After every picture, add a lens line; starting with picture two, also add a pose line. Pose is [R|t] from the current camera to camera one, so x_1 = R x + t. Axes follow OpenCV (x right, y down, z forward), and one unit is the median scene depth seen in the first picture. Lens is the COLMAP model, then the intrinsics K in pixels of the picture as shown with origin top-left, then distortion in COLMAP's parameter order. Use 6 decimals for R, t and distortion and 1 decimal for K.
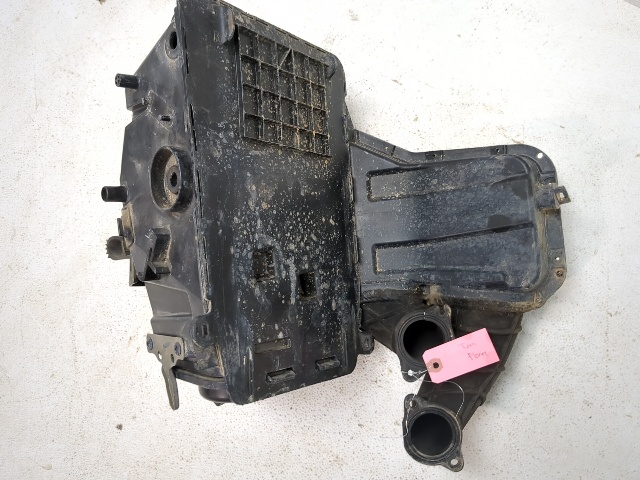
lens RADIAL K [[583.0, 0, 325.4], [0, 583.0, 240.4], [0, 0, 1]] dist [-0.017508, 0.000000]
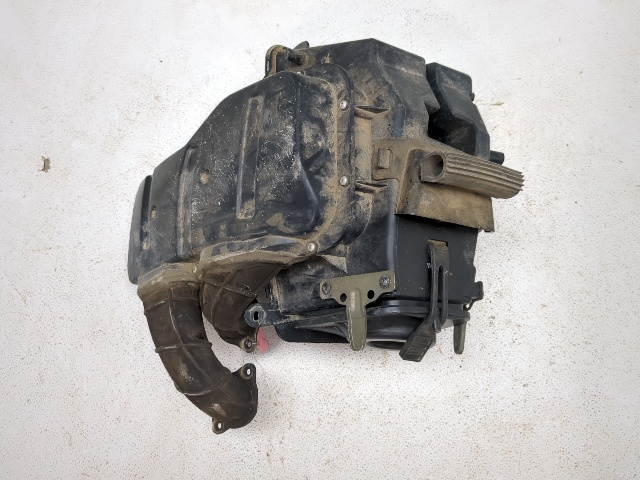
lens RADIAL K [[583.0, 0, 319.2], [0, 583.0, 239.5], [0, 0, 1]] dist [-0.017508, 0.000000]
pose [[0.833004, -0.446380, 0.326879, -0.515121], [0.501064, 0.859187, -0.103601, 0.014468], [-0.234605, 0.250087, 0.939371, 0.035524]]
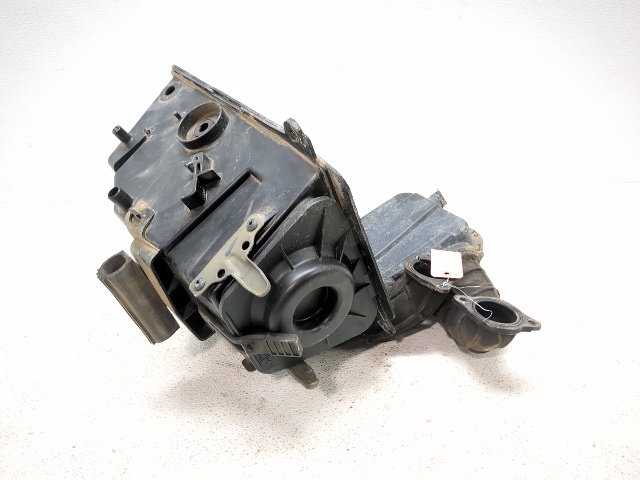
lens RADIAL K [[583.0, 0, 325.9], [0, 583.0, 239.8], [0, 0, 1]] dist [-0.017508, 0.000000]
pose [[0.841090, -0.039163, 0.539475, -0.551564], [0.488613, 0.482807, -0.726743, 0.790245], [-0.232001, 0.874851, 0.425219, 0.484636]]
